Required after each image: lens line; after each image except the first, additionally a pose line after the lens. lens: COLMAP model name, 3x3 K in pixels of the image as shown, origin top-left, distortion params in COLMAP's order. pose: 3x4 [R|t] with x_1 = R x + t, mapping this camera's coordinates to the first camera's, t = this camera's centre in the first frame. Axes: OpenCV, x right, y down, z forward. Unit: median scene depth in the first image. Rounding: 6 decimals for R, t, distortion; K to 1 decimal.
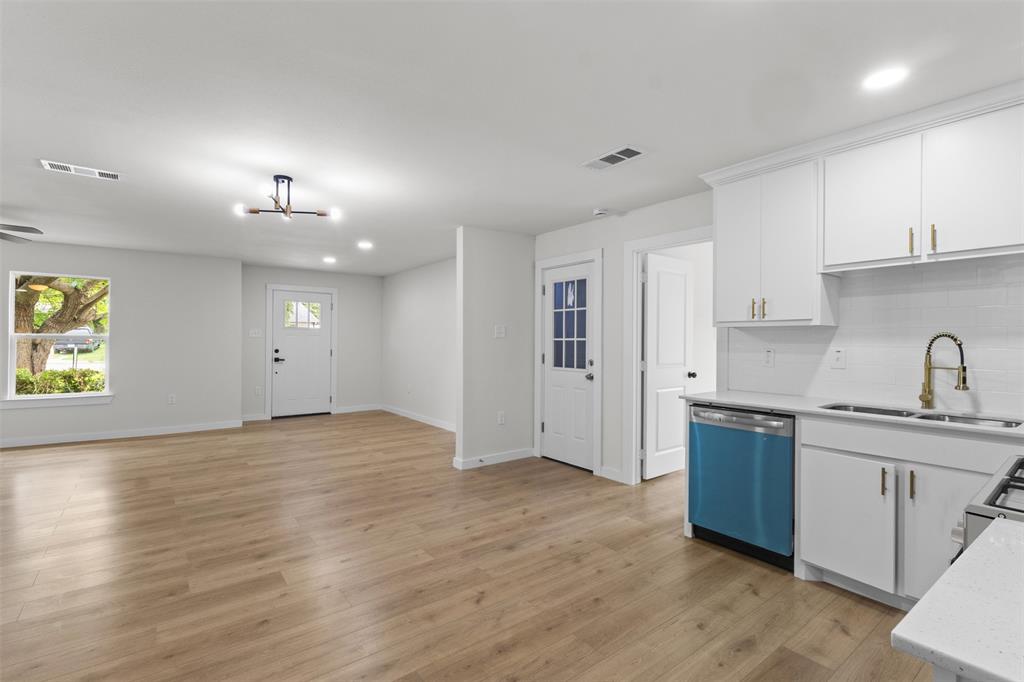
lens RADIAL K [[475.1, 0, 508.4], [0, 475.1, 339.9], [0, 0, 1]] dist [0.000565, 0.000260]
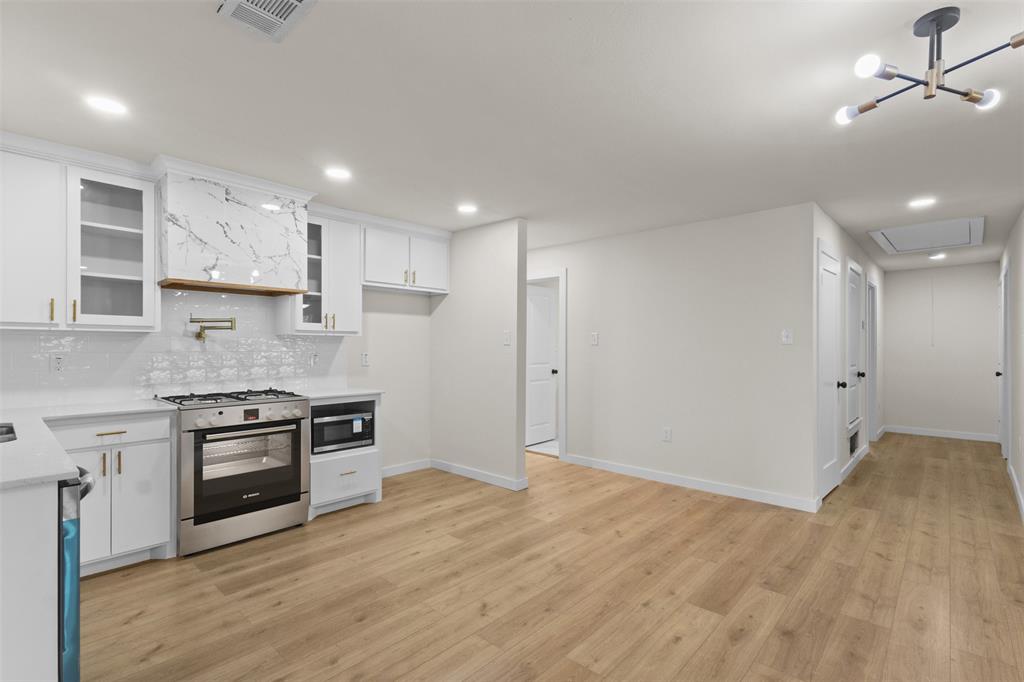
lens RADIAL K [[472.8, 0, 512.2], [0, 472.8, 347.6], [0, 0, 1]] dist [0.000660, 0.000530]
pose [[-0.983303, -0.005849, -0.181884, 0.050225], [-0.004688, 0.999966, -0.006812, 0.005688], [0.181917, -0.005845, -0.983296, 1.560203]]
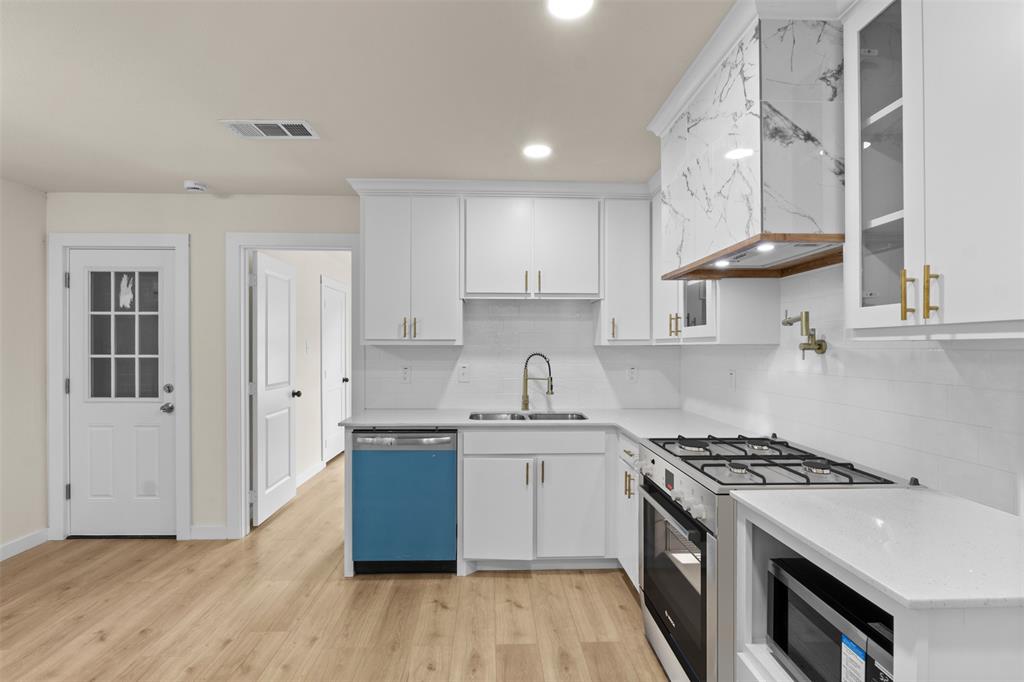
lens RADIAL K [[487.2, 0, 511.4], [0, 487.2, 349.1], [0, 0, 1]] dist [-0.015012, 0.000742]
pose [[0.570476, -0.008065, 0.821275, -0.208637], [-0.000630, 0.999947, 0.010257, -0.031298], [-0.821314, -0.006369, 0.570441, 0.227919]]
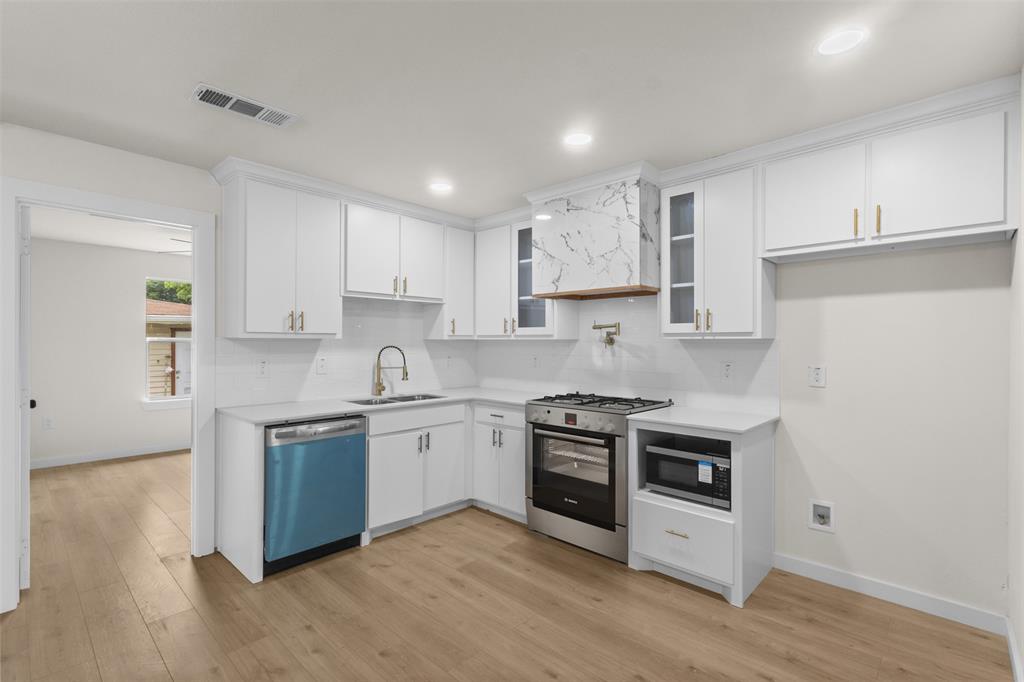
lens RADIAL K [[471.7, 0, 512.0], [0, 471.7, 341.0], [0, 0, 1]] dist [0.001321, 0.000446]
pose [[-0.170923, -0.005317, 0.985270, -0.561253], [-0.007732, 0.999962, 0.004054, -0.031304], [-0.985254, -0.006925, -0.170958, 0.720532]]
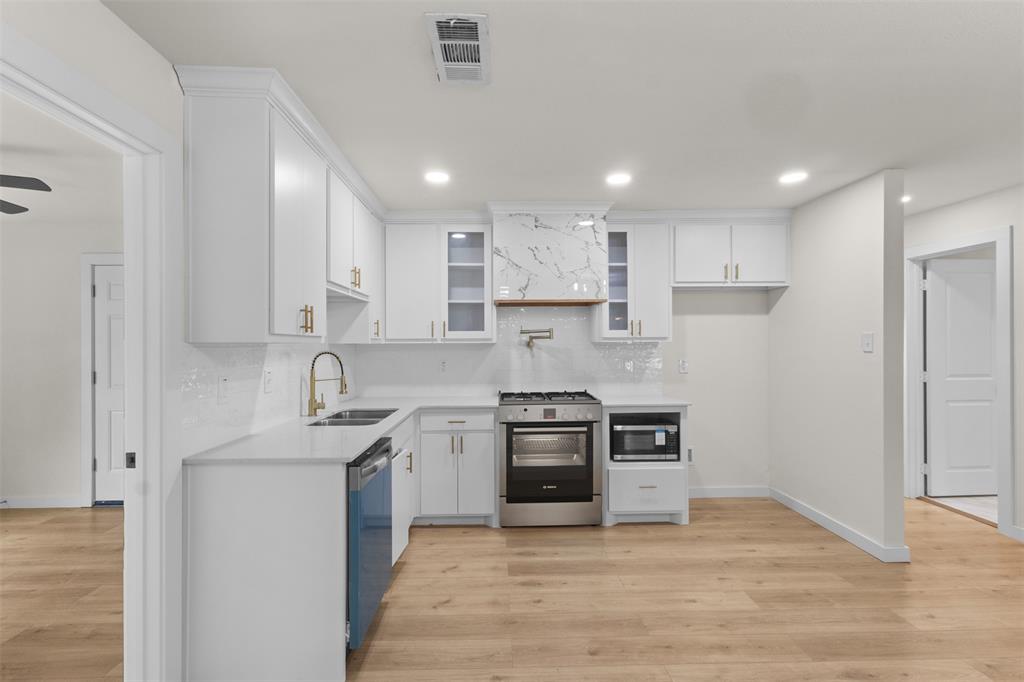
lens RADIAL K [[471.7, 0, 512.0], [0, 471.7, 341.0], [0, 0, 1]] dist [0.001321, 0.000446]
pose [[-0.815299, 0.002669, 0.579034, -0.160744], [-0.001771, 0.999973, -0.007102, -0.027553], [-0.579038, -0.006816, -0.815272, 1.425182]]
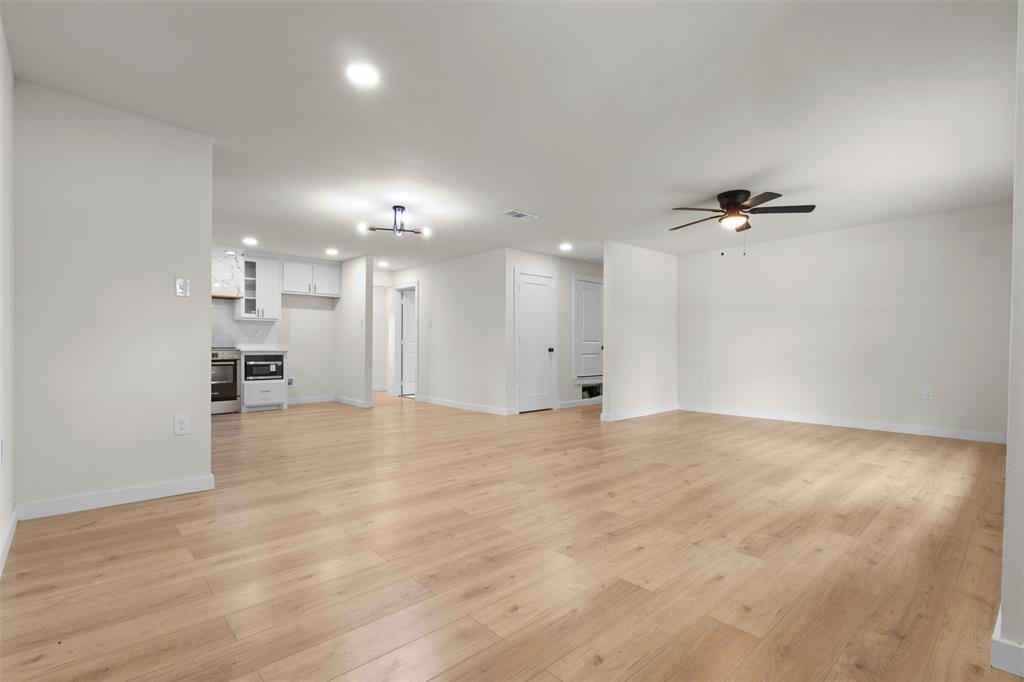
lens RADIAL K [[472.8, 0, 512.2], [0, 472.8, 347.6], [0, 0, 1]] dist [0.000660, 0.000530]
pose [[-0.995255, -0.008810, -0.096897, -0.759475], [-0.008651, 0.999960, -0.002068, 0.101493], [0.096911, -0.001220, -0.995292, 2.761462]]
